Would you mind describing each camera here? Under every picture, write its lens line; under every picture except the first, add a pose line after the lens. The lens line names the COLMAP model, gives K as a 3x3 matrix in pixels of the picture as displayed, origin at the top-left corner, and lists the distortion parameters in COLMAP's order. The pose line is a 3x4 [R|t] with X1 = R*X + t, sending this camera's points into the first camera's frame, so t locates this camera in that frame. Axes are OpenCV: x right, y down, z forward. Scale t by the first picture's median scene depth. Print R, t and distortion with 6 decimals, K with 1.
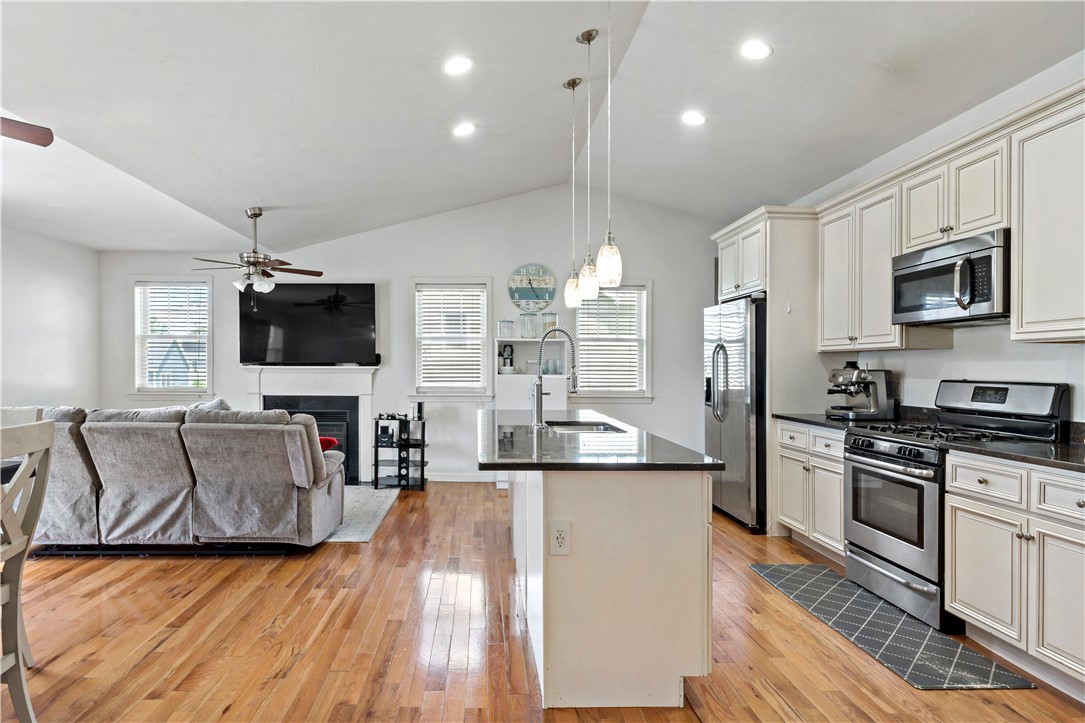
lens RADIAL K [[610.1, 0, 535.2], [0, 610.1, 358.6], [0, 0, 1]] dist [-0.002149, 0.003160]
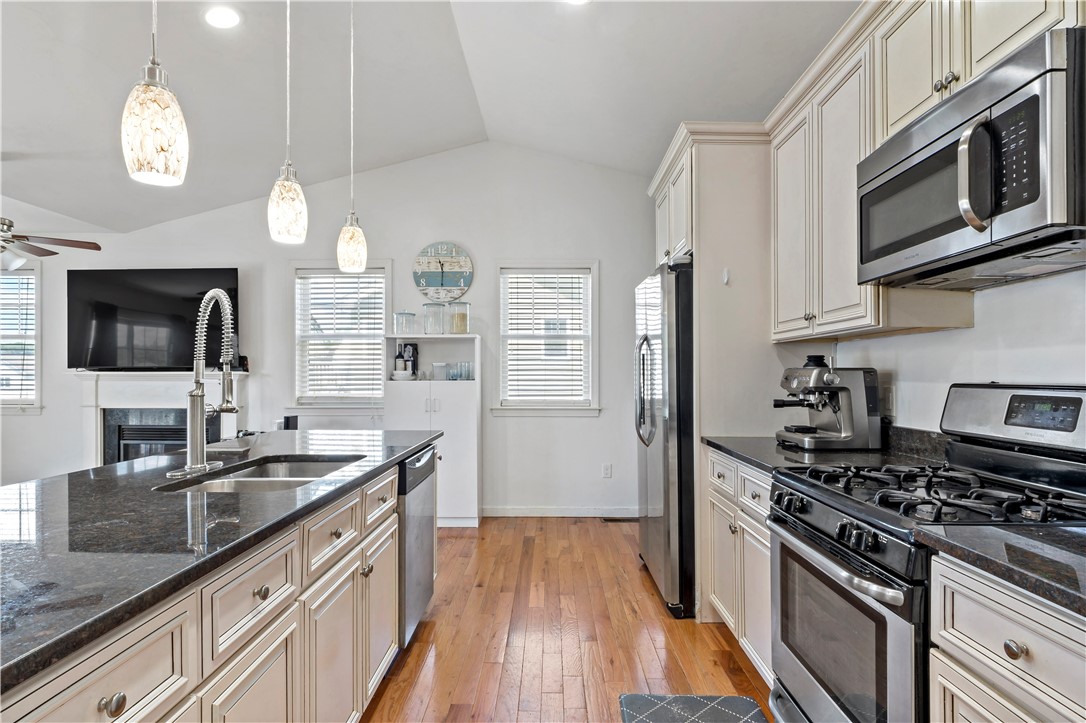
lens RADIAL K [[596.3, 0, 547.2], [0, 596.3, 362.8], [0, 0, 1]] dist [0.003521, 0.000272]
pose [[0.998097, -0.006892, -0.061270, 0.302332], [0.006421, 0.999948, -0.007873, 0.016484], [0.061321, 0.007464, 0.998090, 0.395886]]
